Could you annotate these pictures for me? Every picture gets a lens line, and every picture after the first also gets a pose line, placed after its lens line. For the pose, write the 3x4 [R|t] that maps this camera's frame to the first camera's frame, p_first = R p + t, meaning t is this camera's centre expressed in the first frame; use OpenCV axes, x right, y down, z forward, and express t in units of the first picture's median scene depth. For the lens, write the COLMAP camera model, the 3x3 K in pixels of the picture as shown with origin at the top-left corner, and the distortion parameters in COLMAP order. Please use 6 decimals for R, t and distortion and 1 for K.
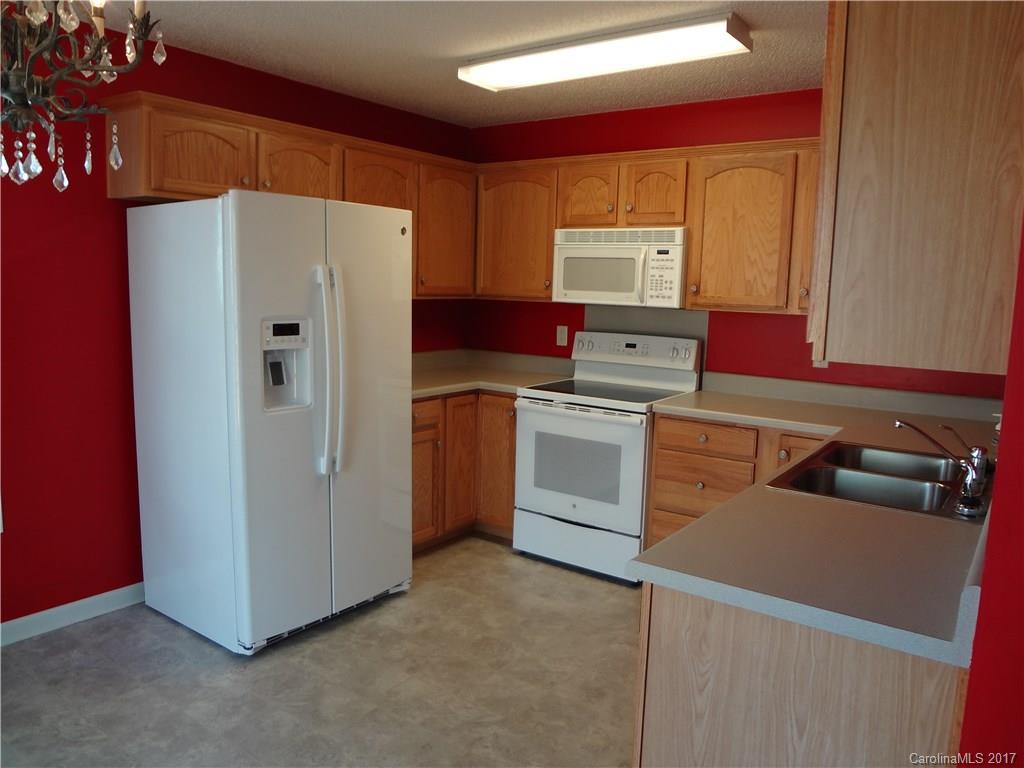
lens RADIAL K [[749.2, 0, 506.2], [0, 749.2, 389.9], [0, 0, 1]] dist [-0.046390, 0.004327]
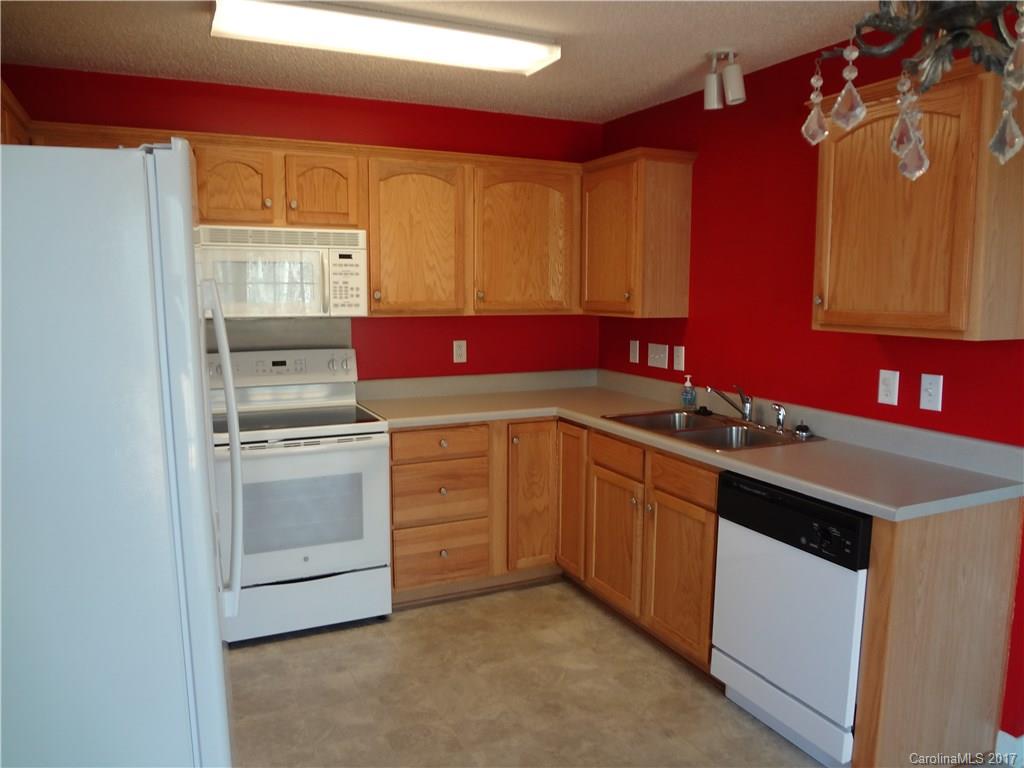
lens RADIAL K [[749.2, 0, 507.7], [0, 749.2, 390.3], [0, 0, 1]] dist [-0.046390, 0.004327]
pose [[0.478943, -0.140142, 0.866587, -0.534561], [0.138857, 0.986841, 0.082846, -0.074030], [-0.866794, 0.080654, 0.492100, 0.408356]]
